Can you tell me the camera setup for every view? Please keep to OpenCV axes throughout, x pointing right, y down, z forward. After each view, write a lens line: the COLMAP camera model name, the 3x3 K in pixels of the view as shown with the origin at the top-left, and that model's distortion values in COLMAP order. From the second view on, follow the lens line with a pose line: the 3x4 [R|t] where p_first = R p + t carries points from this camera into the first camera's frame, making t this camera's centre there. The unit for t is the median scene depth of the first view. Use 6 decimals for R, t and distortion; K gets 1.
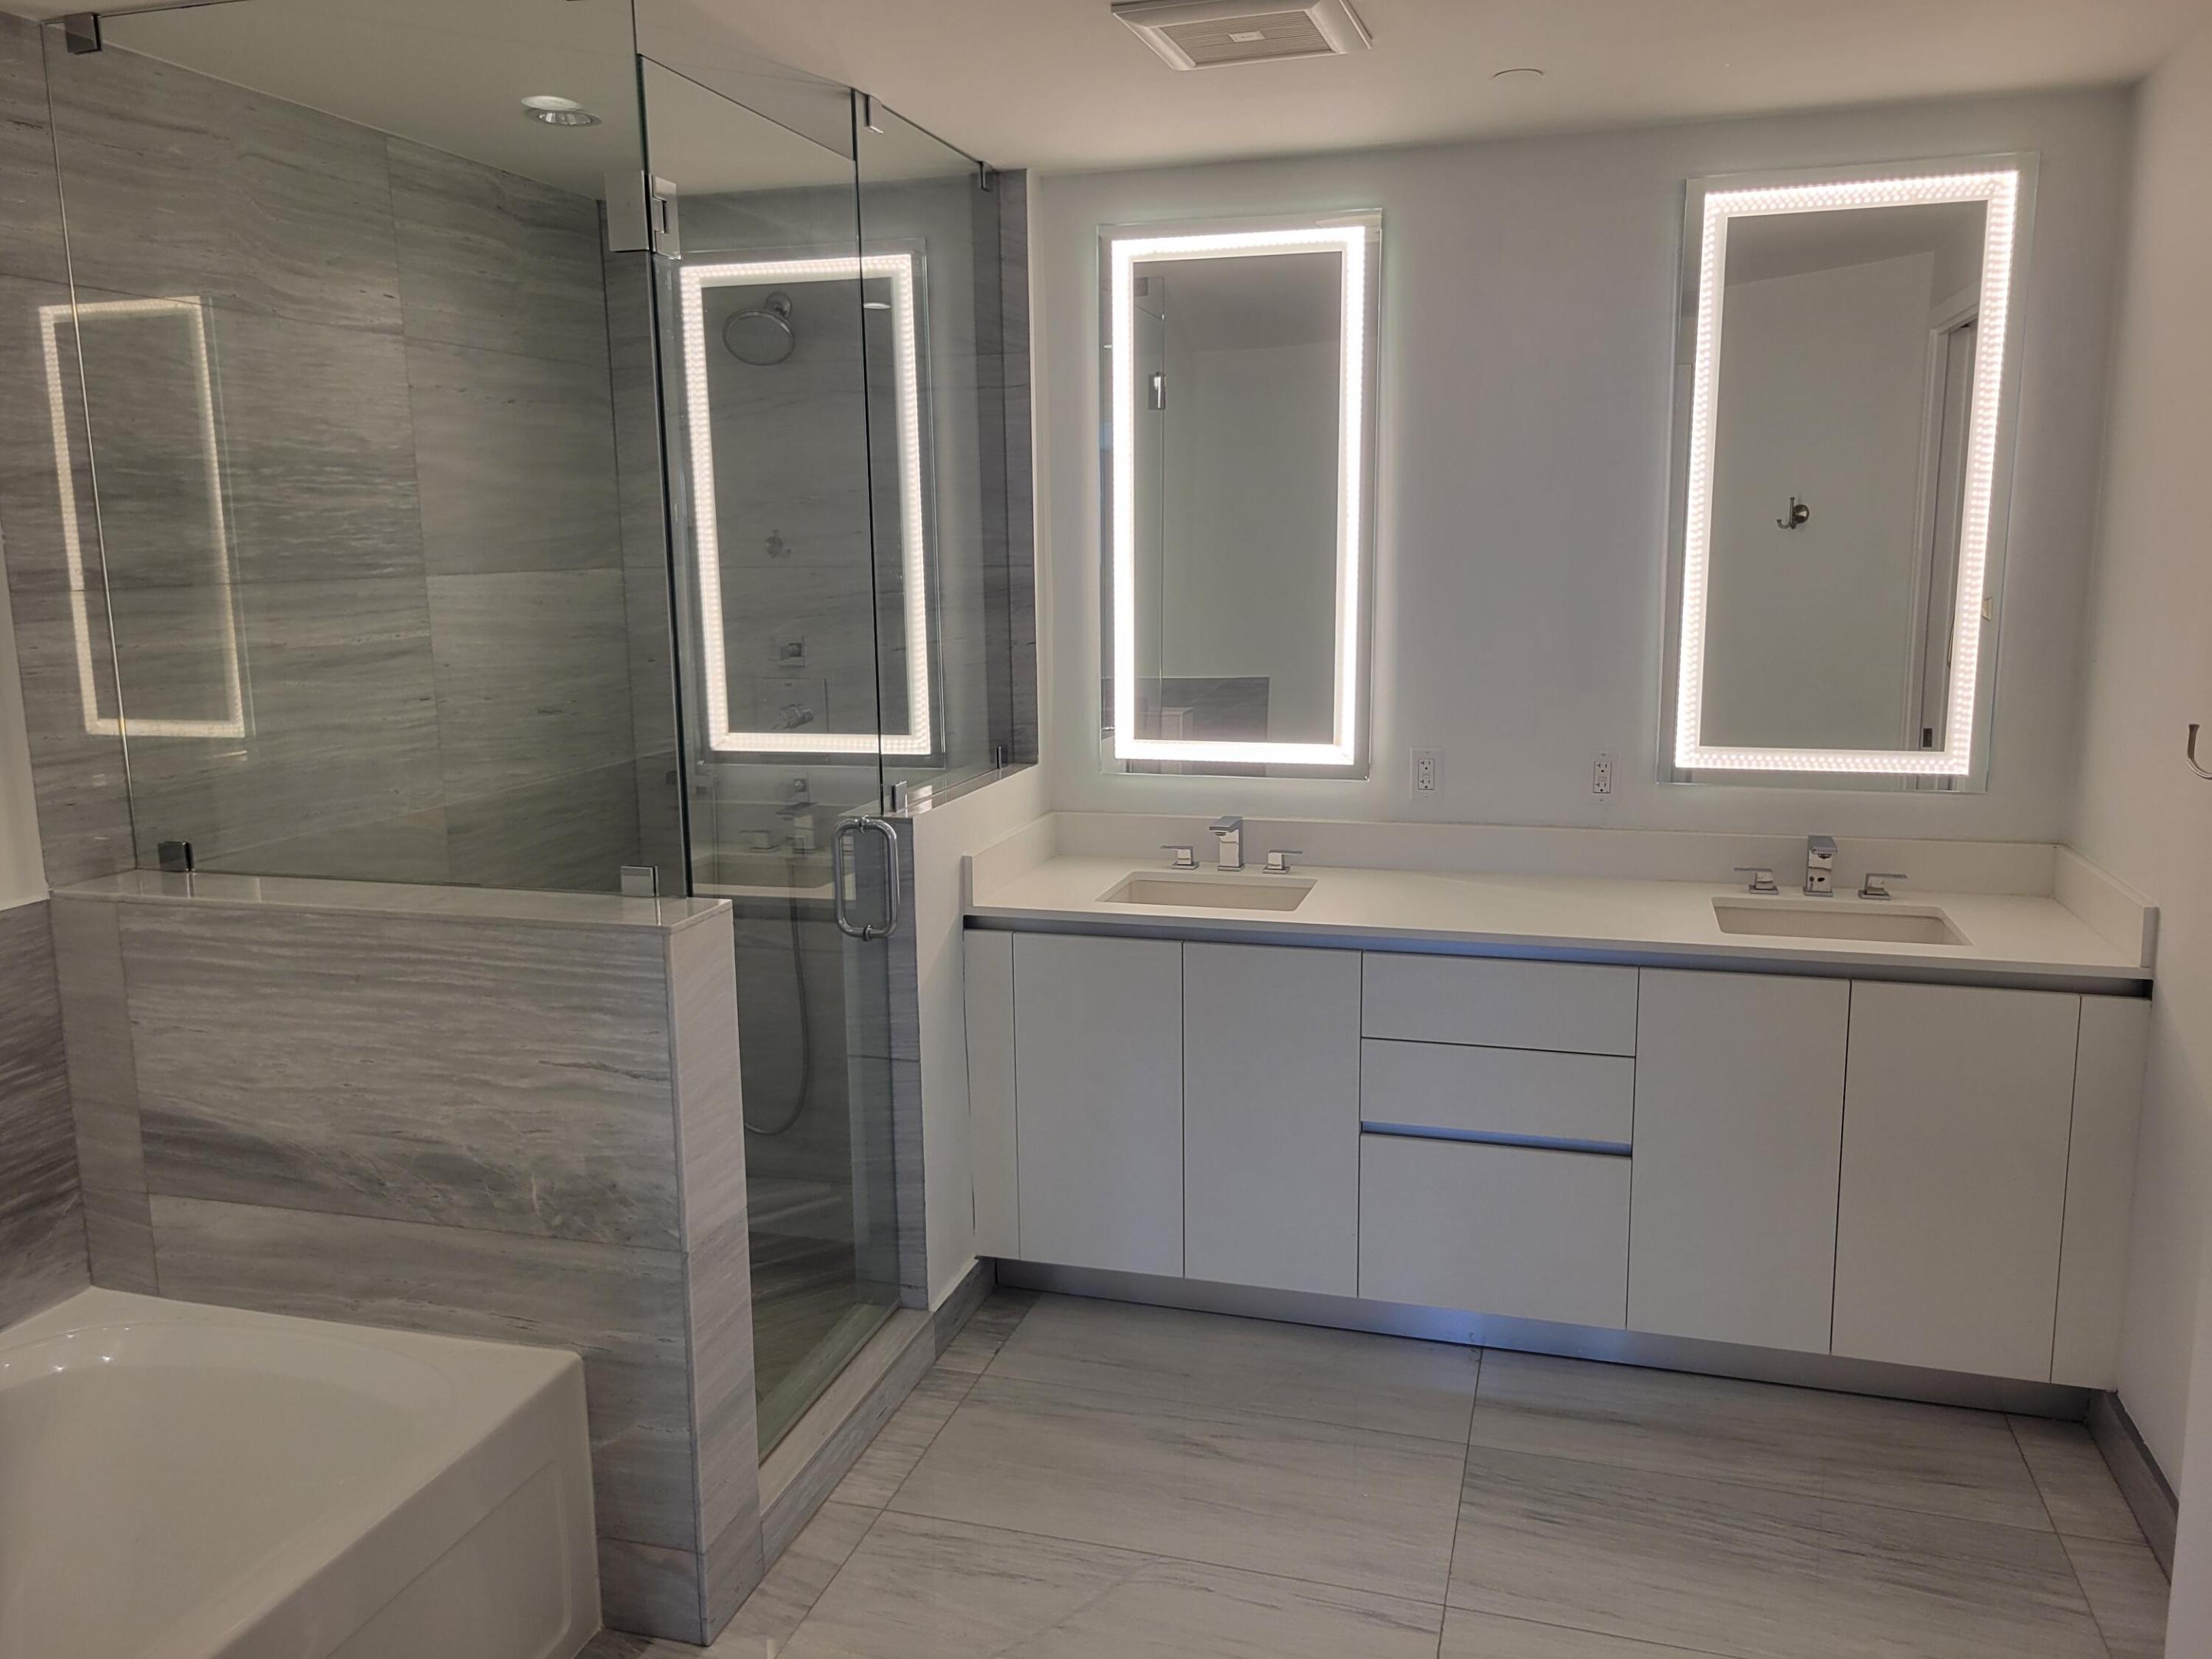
lens RADIAL K [[1679.0, 0, 1106.3], [0, 1679.0, 827.7], [0, 0, 1]] dist [0.011365, 0.003409]
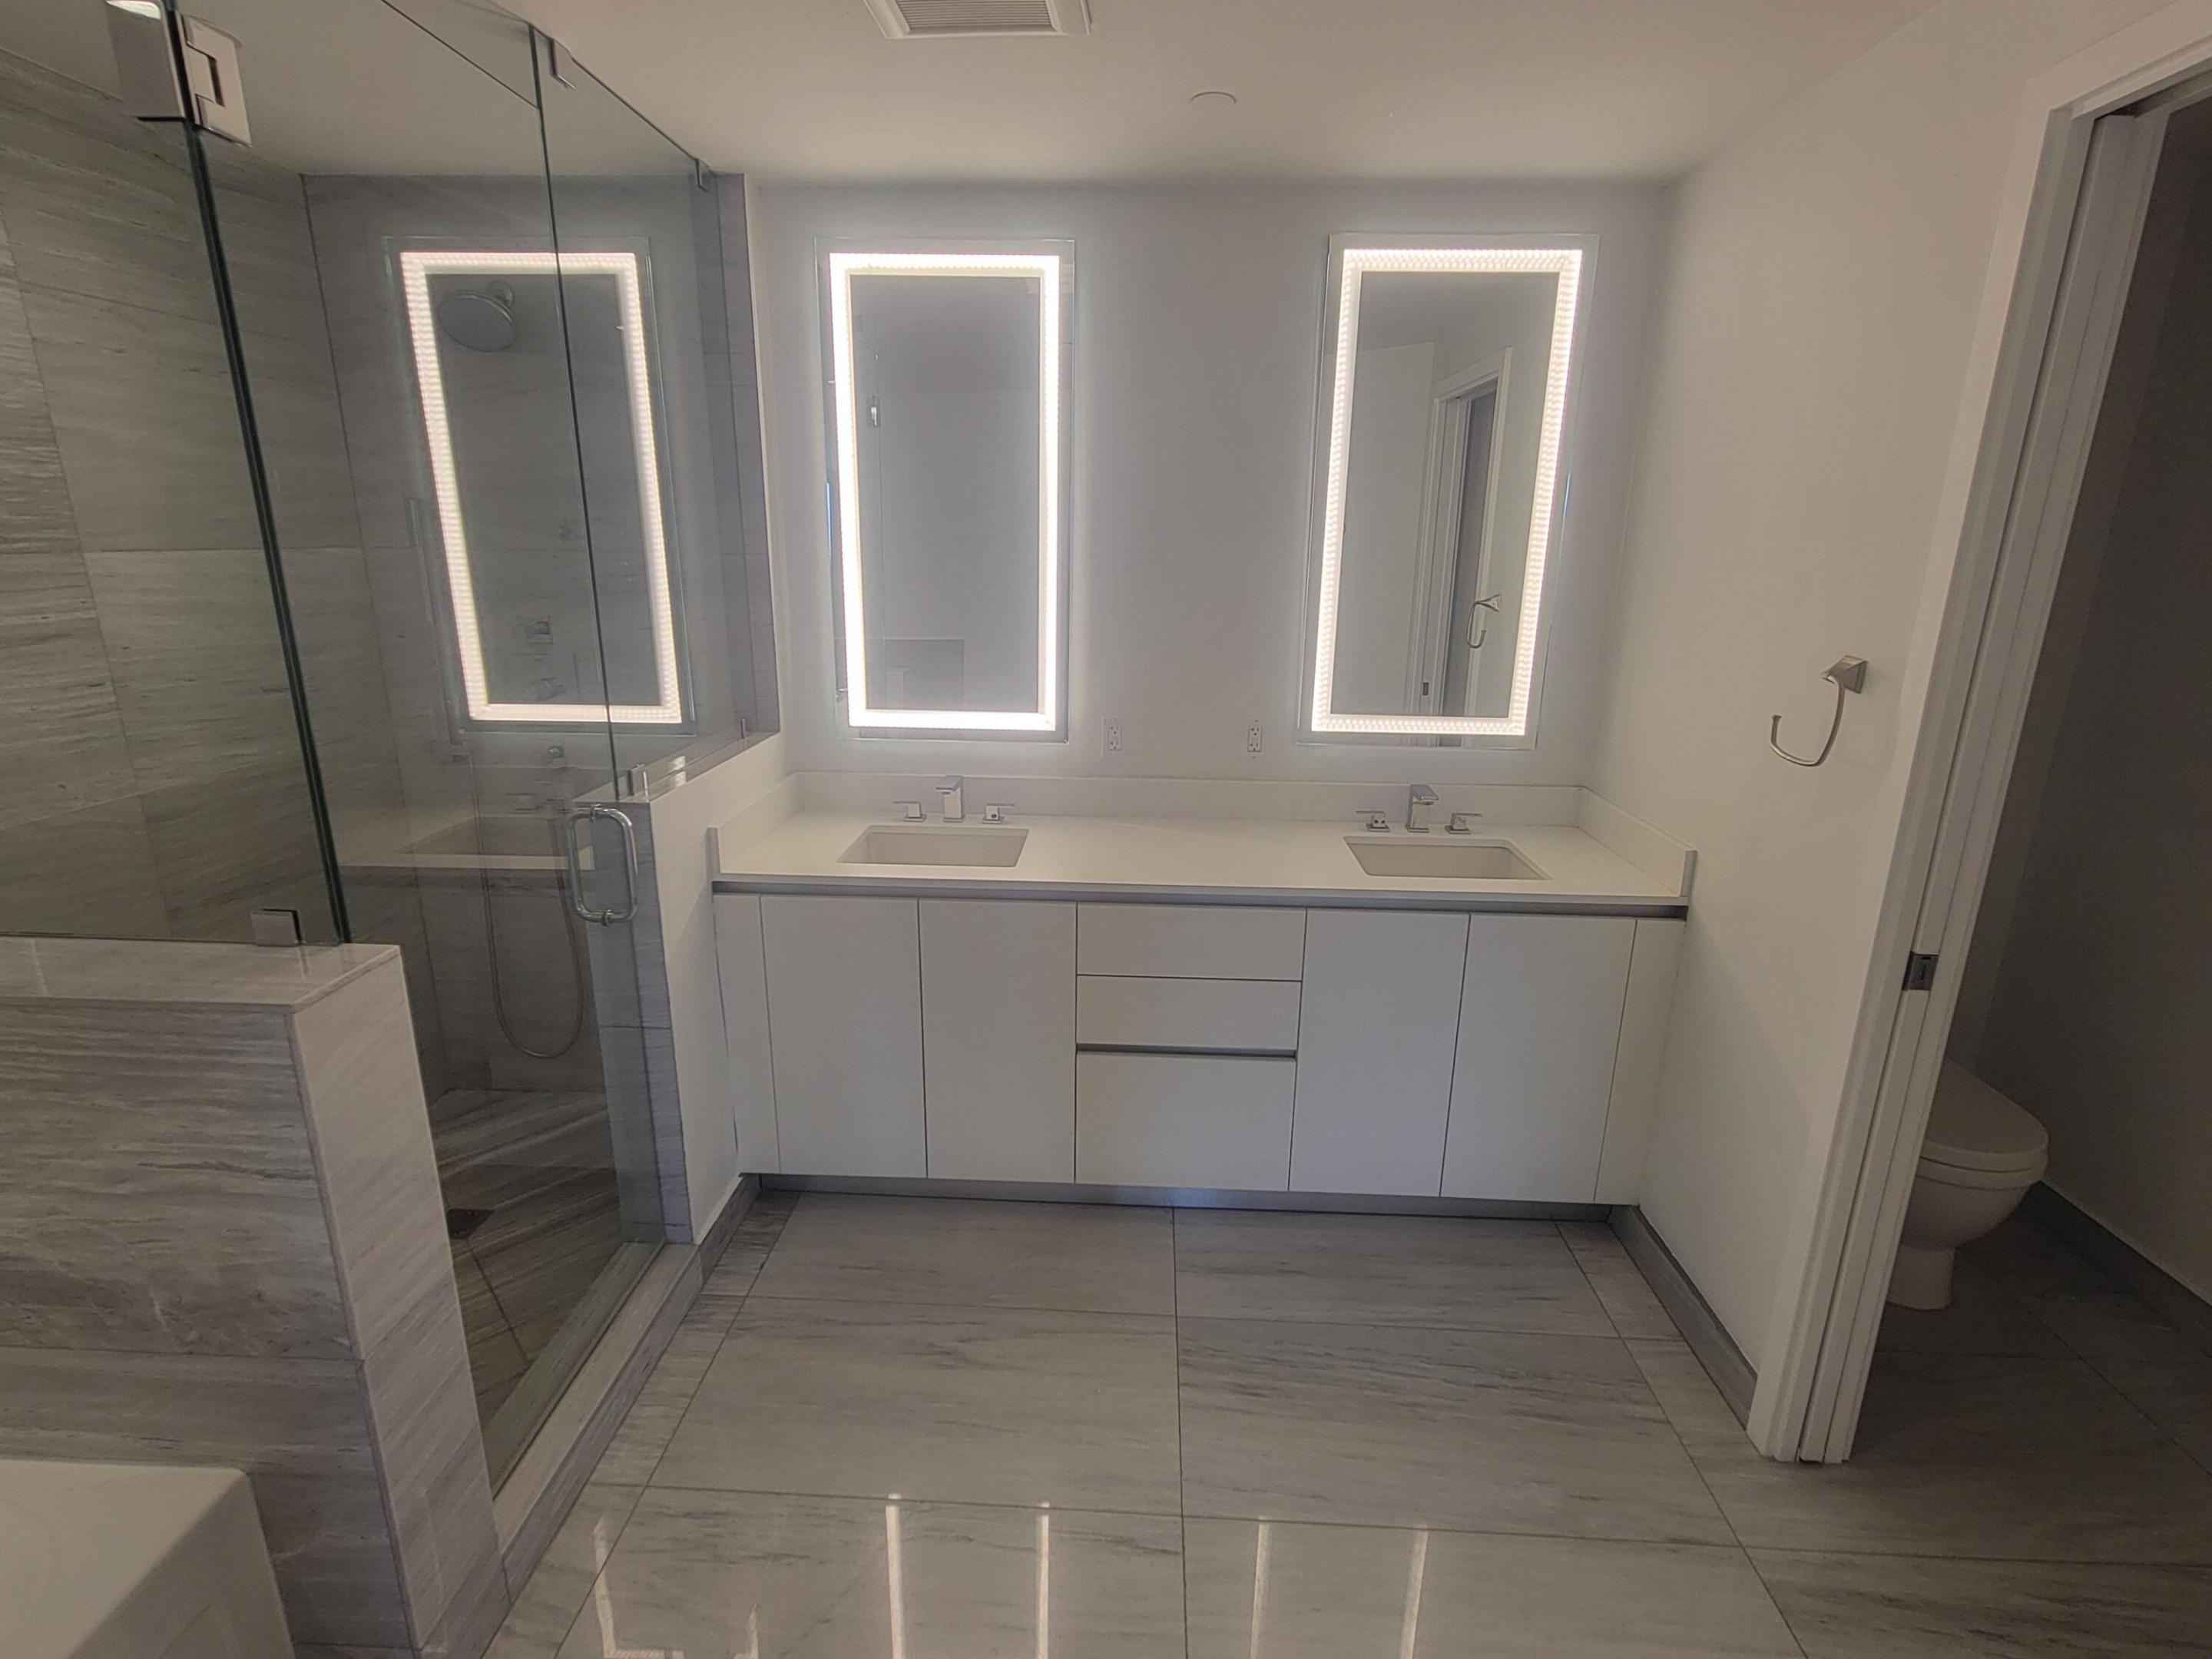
lens RADIAL K [[1059.3, 0, 1106.8], [0, 1059.3, 820.7], [0, 0, 1]] dist [-0.000238, -0.000343]
pose [[0.971180, -0.036454, 0.235541, 0.003202], [0.014741, 0.995529, 0.093295, -0.049247], [-0.237889, -0.087134, 0.967376, 0.292731]]
